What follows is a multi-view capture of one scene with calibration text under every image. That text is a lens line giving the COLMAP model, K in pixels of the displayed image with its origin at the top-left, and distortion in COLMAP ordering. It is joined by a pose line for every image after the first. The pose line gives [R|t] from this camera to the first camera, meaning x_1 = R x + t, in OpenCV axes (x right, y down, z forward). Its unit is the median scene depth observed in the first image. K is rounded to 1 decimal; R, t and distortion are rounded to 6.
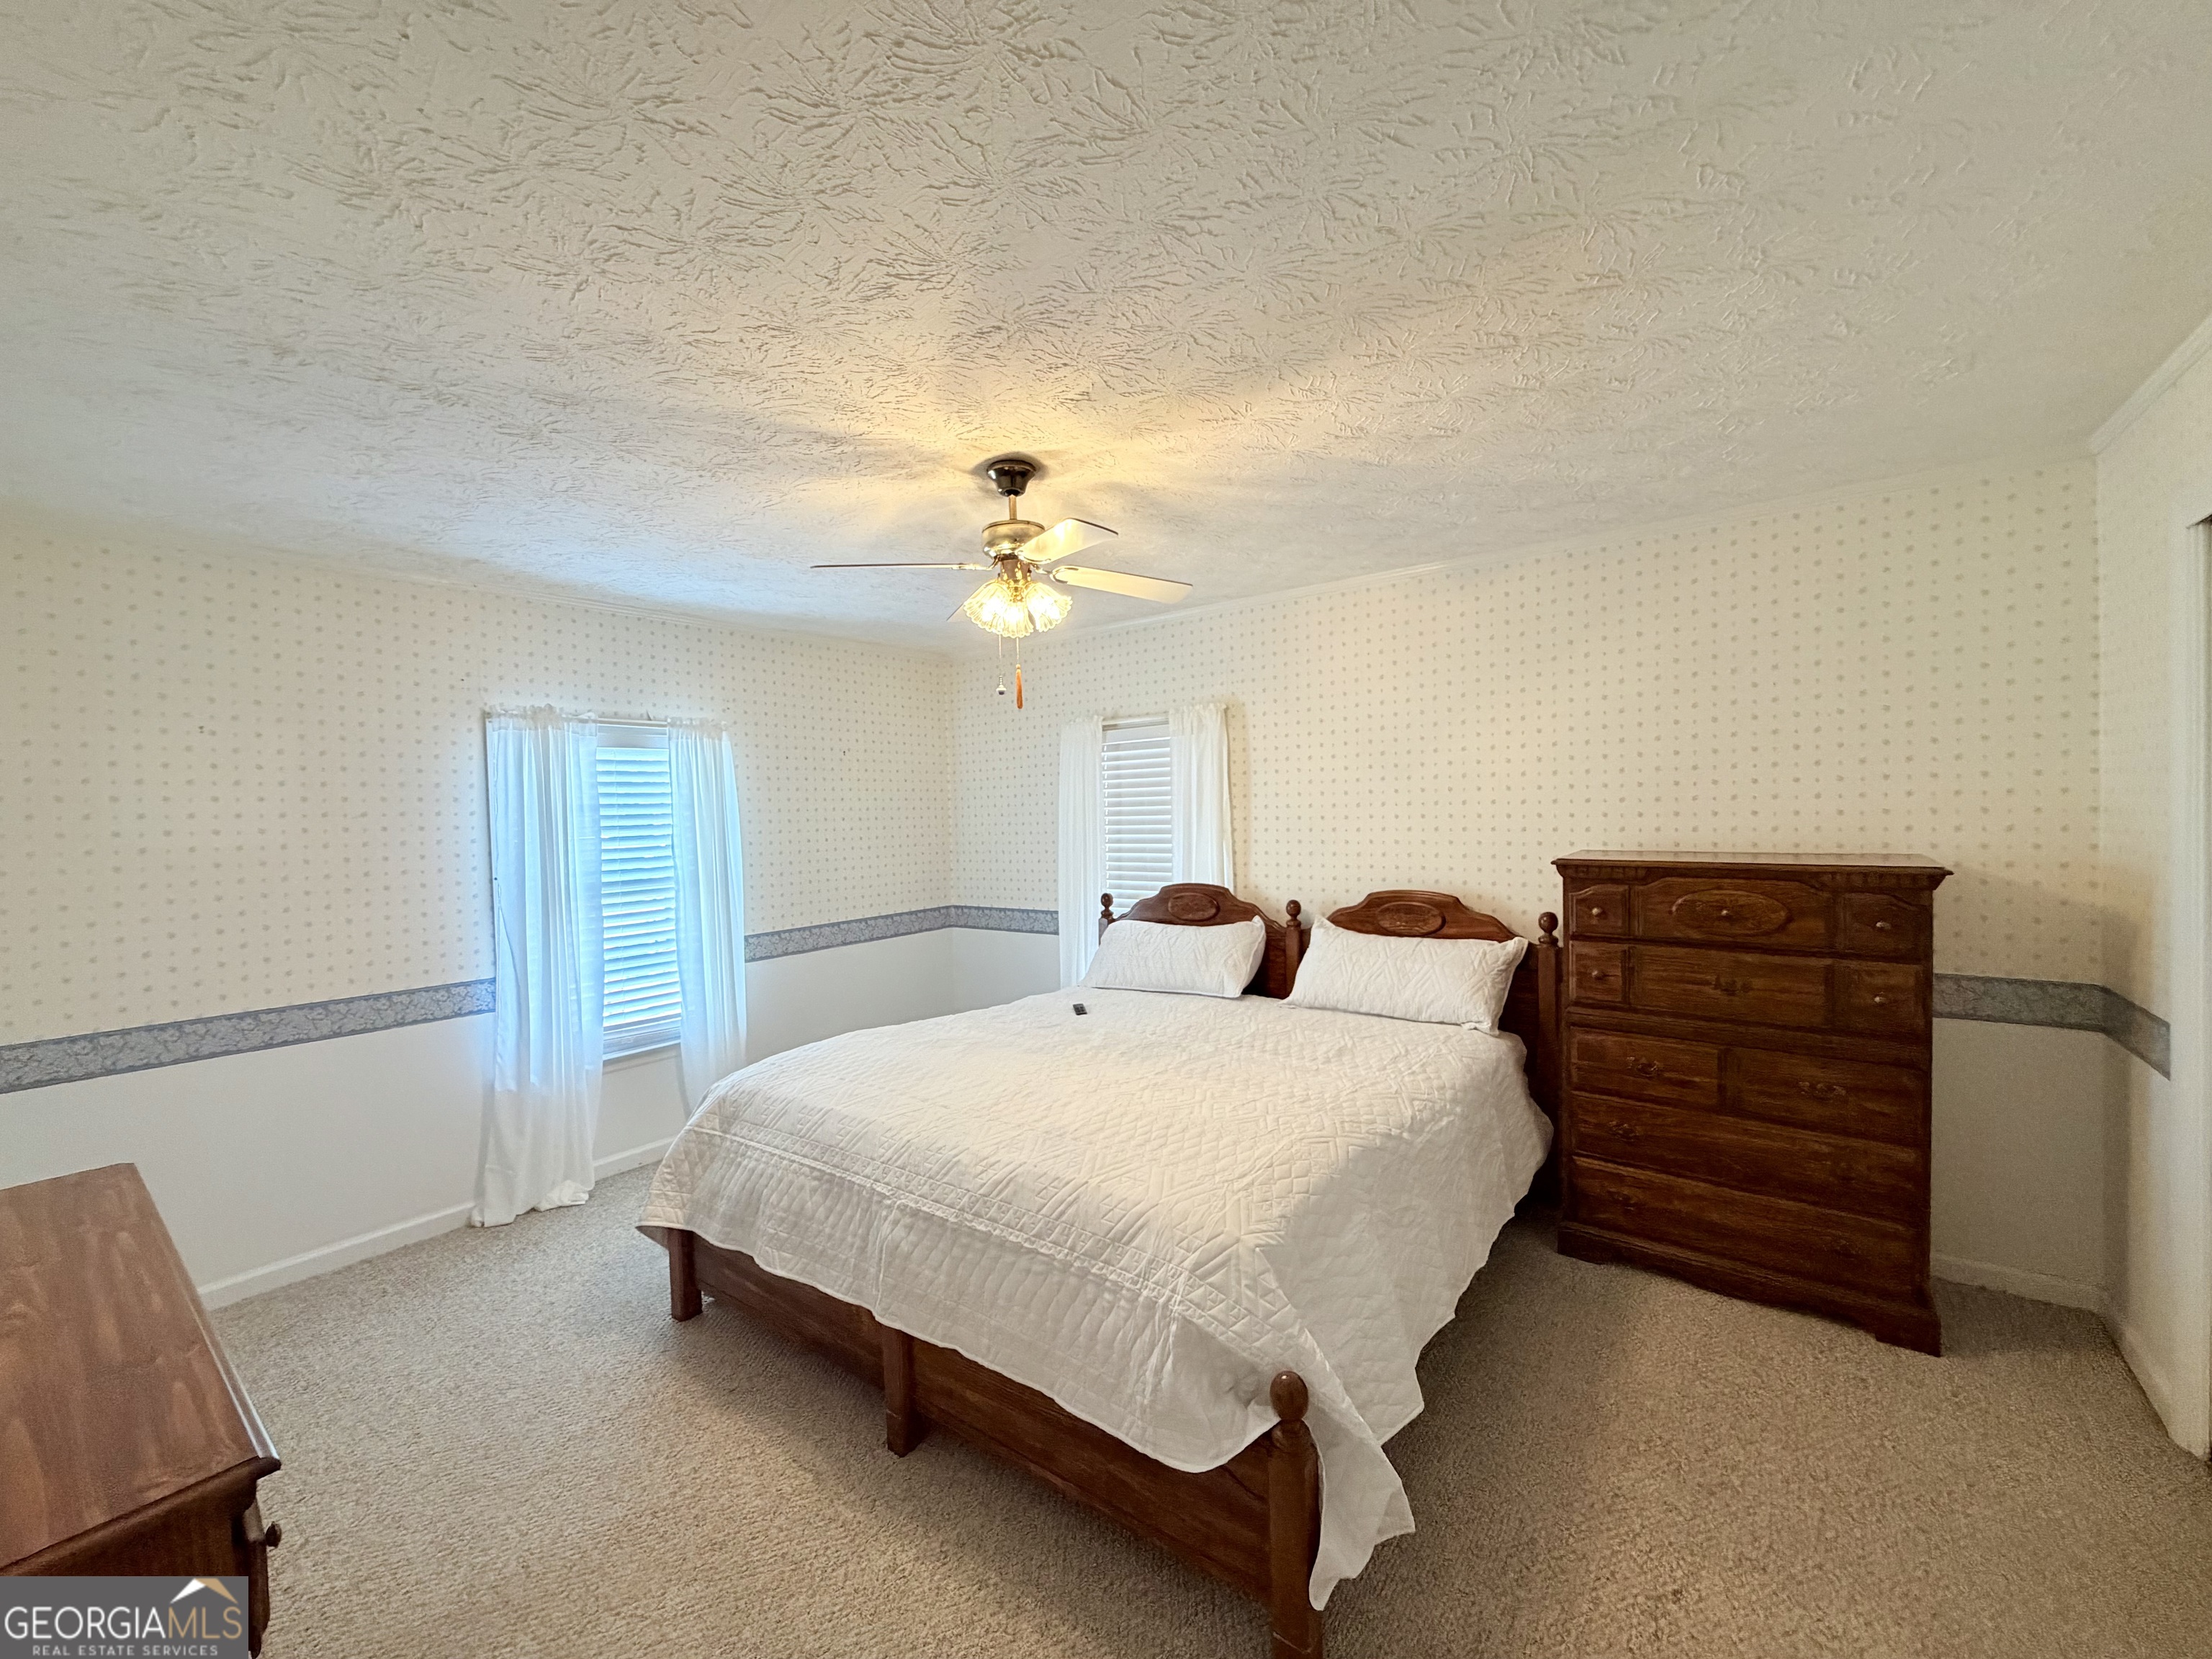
lens RADIAL K [[880.7, 0, 1097.8], [0, 880.7, 830.0], [0, 0, 1]] dist [0.000178, -0.000477]
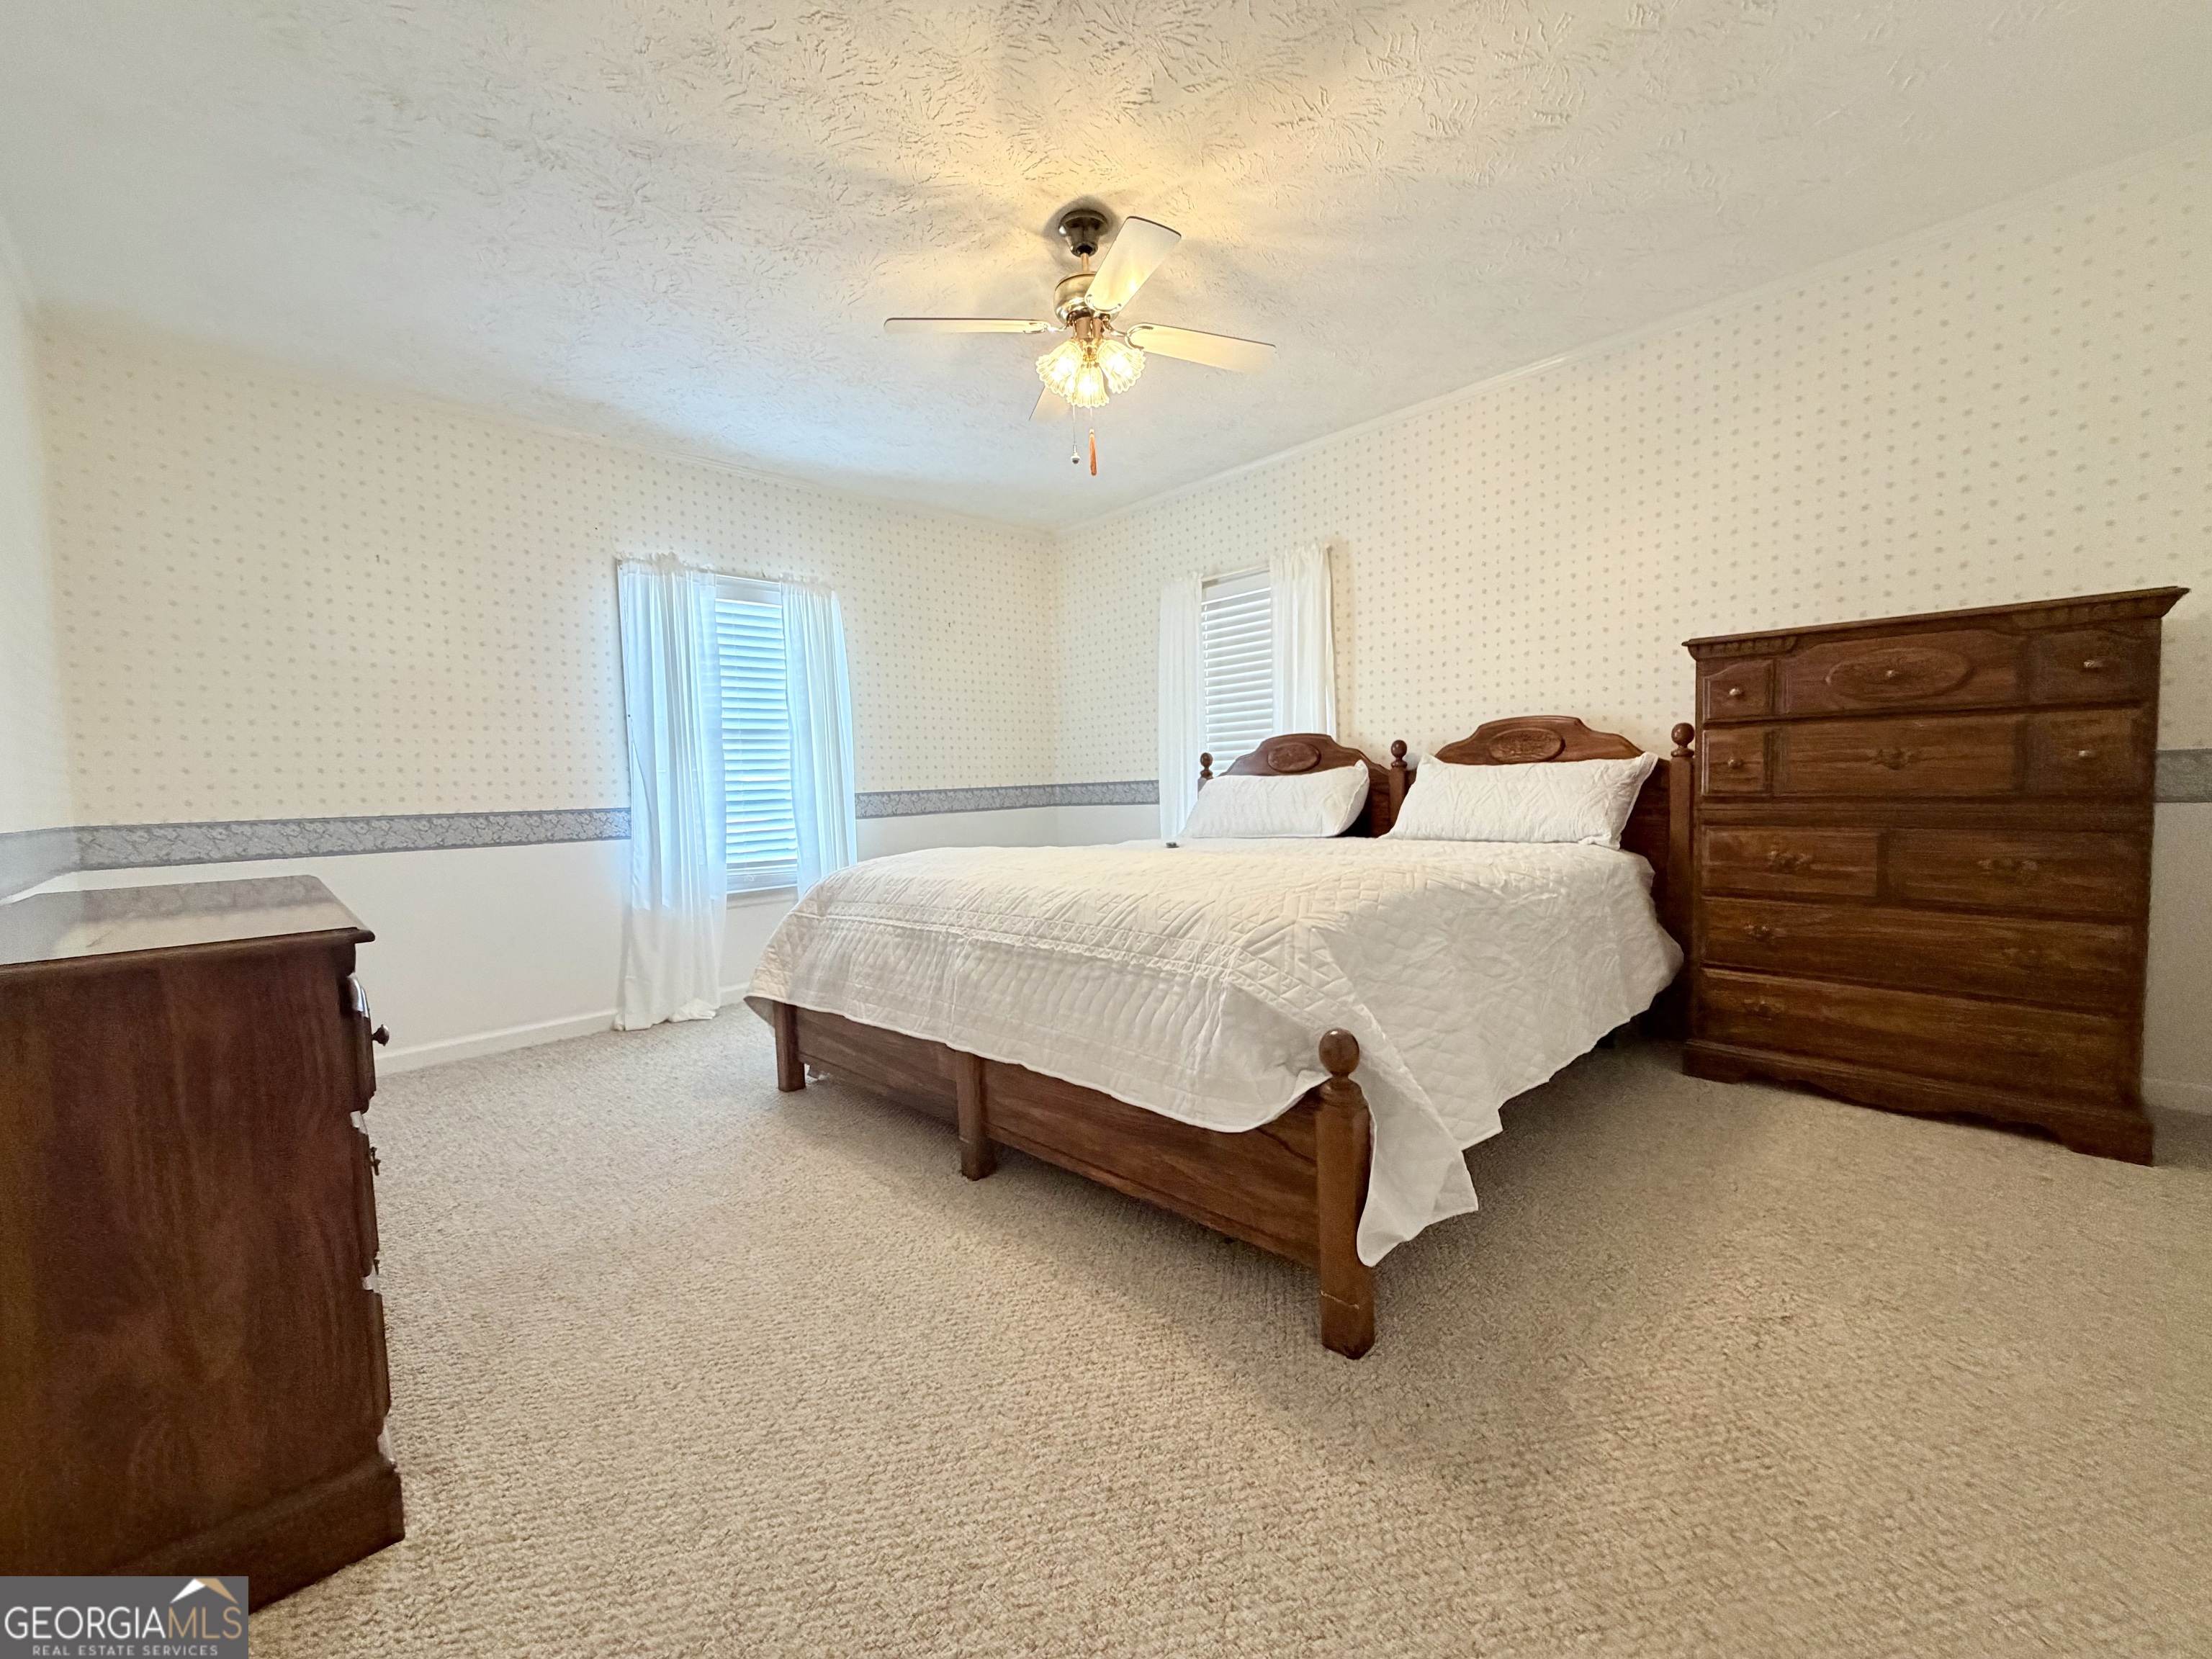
lens RADIAL K [[880.7, 0, 1098.3], [0, 880.7, 830.3], [0, 0, 1]] dist [0.000178, -0.000477]
pose [[0.989659, 0.000924, -0.143439, 0.057862], [0.004008, 0.999411, 0.034089, 0.224614], [0.143386, -0.034311, 0.989072, 0.012090]]
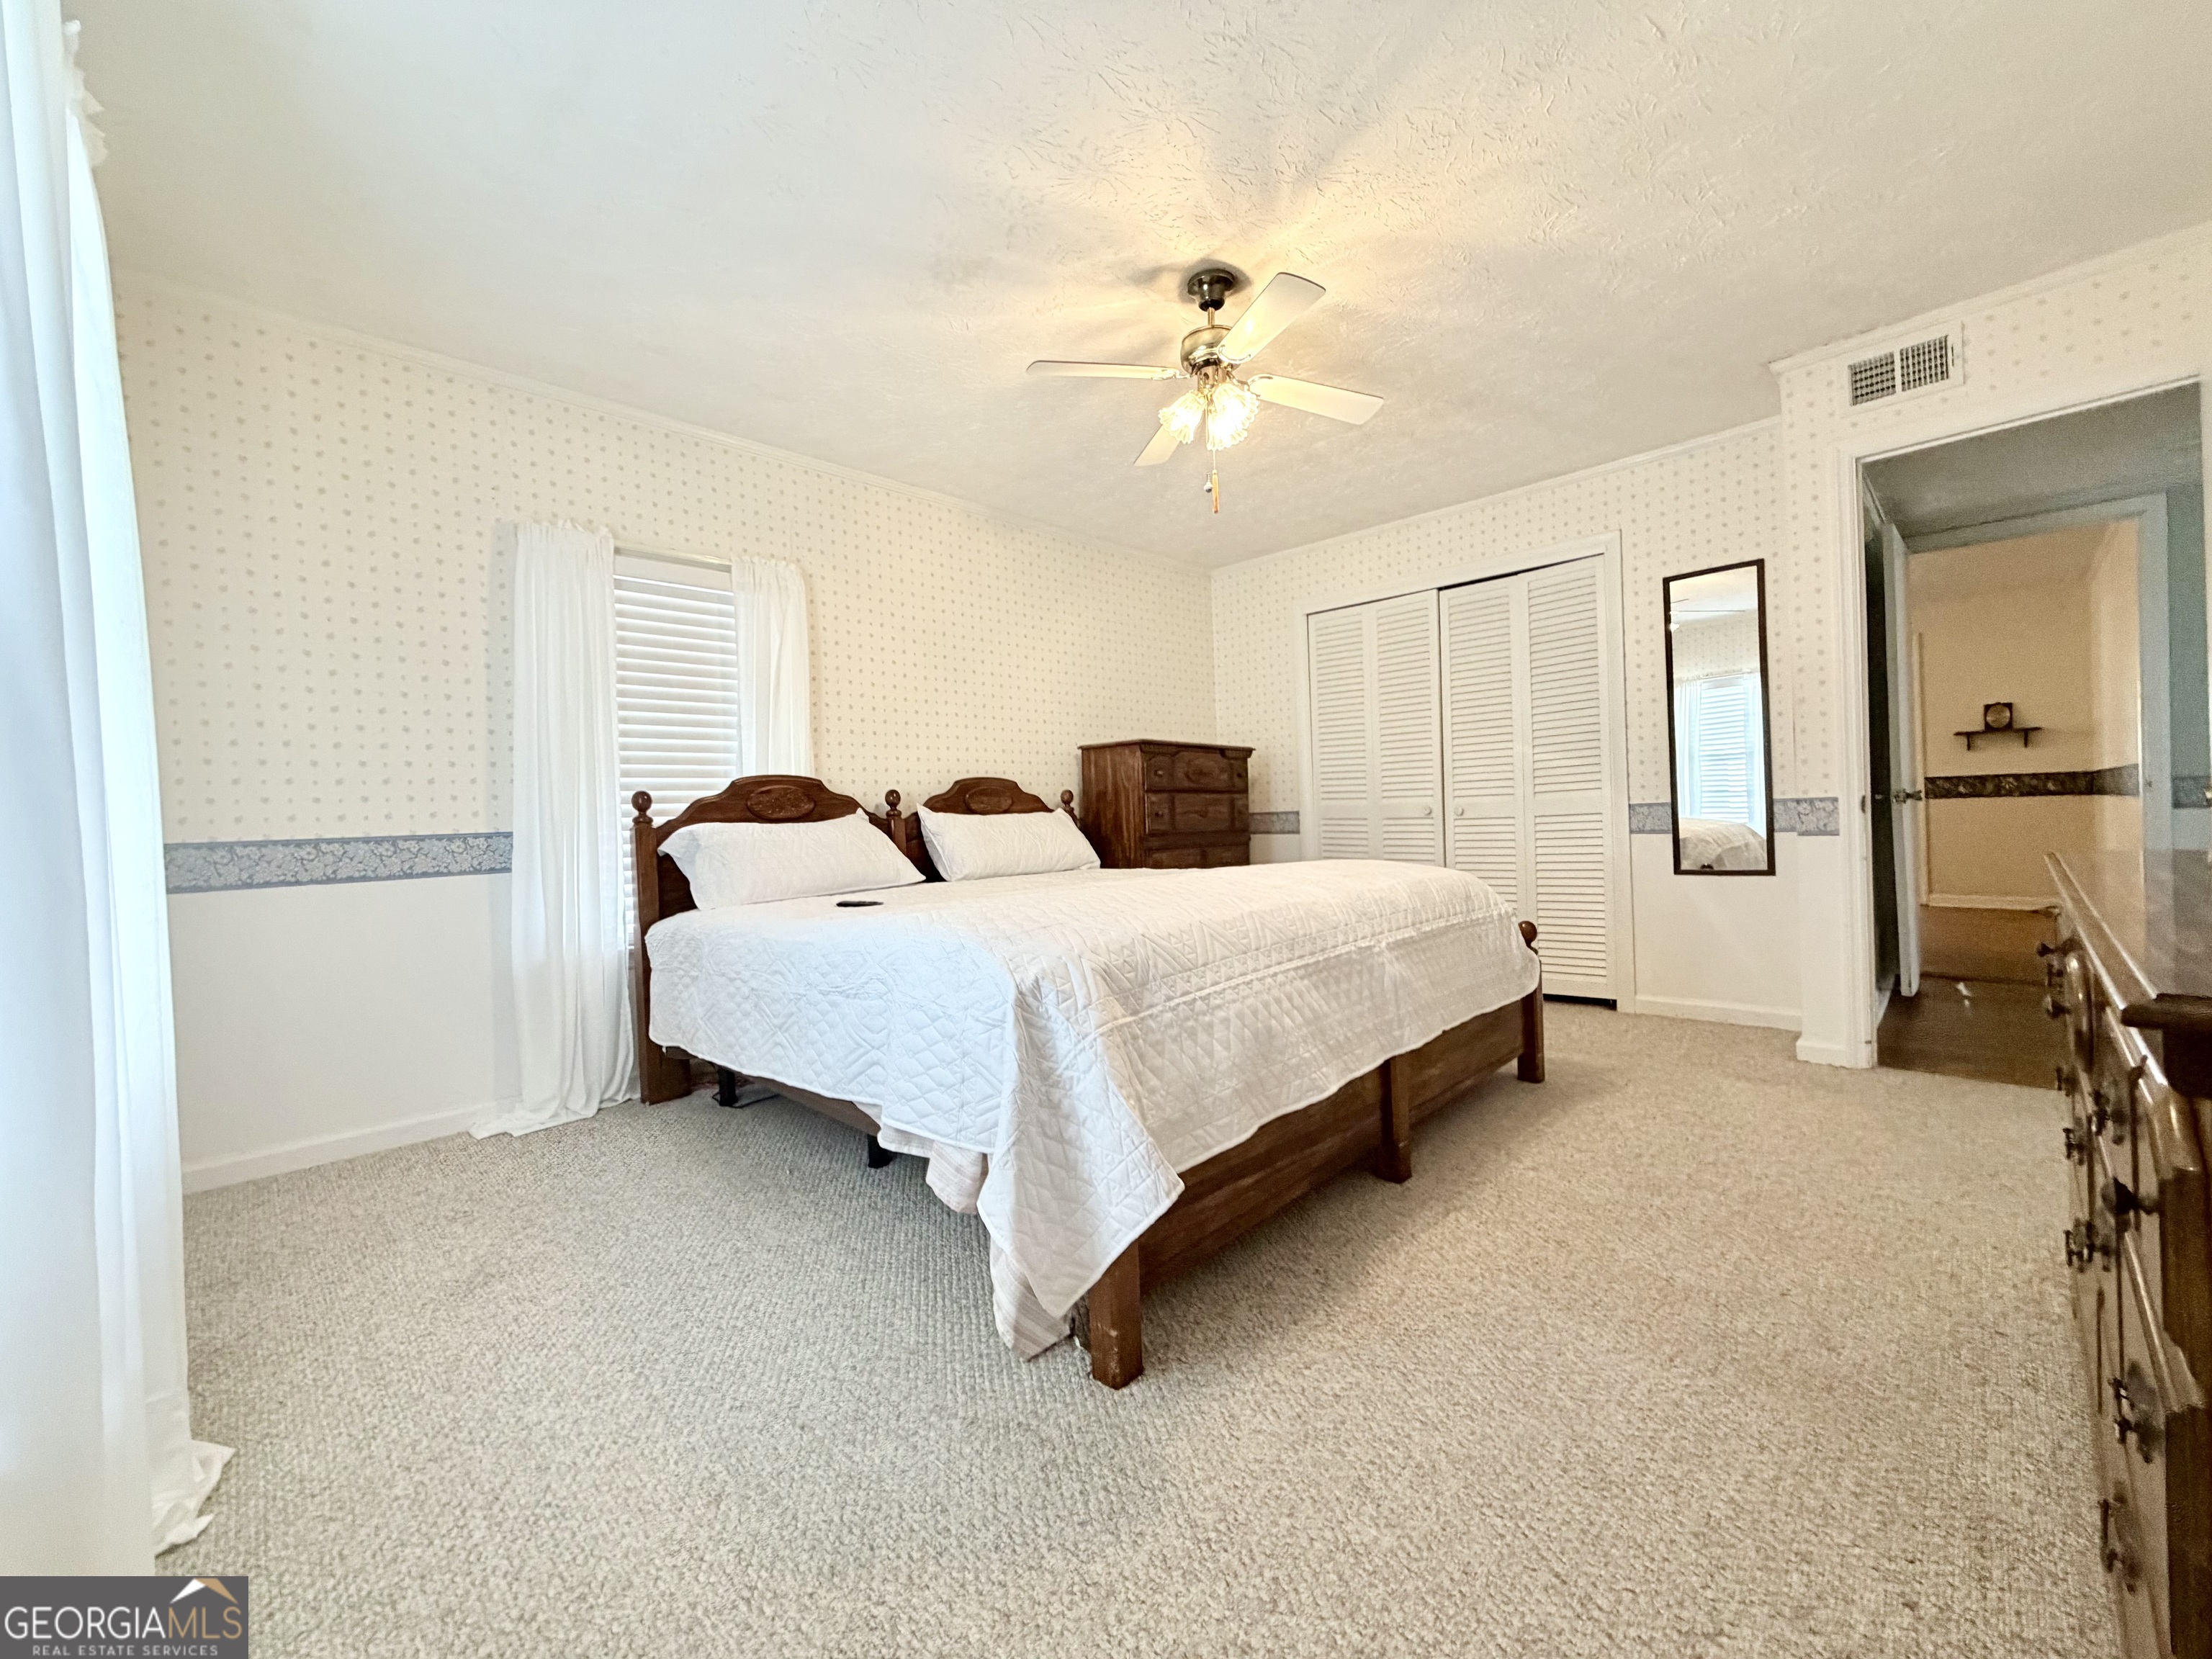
lens RADIAL K [[880.7, 0, 1097.0], [0, 880.7, 831.9], [0, 0, 1]] dist [0.000178, -0.000477]
pose [[0.135307, 0.010956, 0.990743, -1.122899], [0.057522, 0.998165, -0.018893, 0.247332], [-0.989133, 0.059546, 0.134429, 1.016916]]
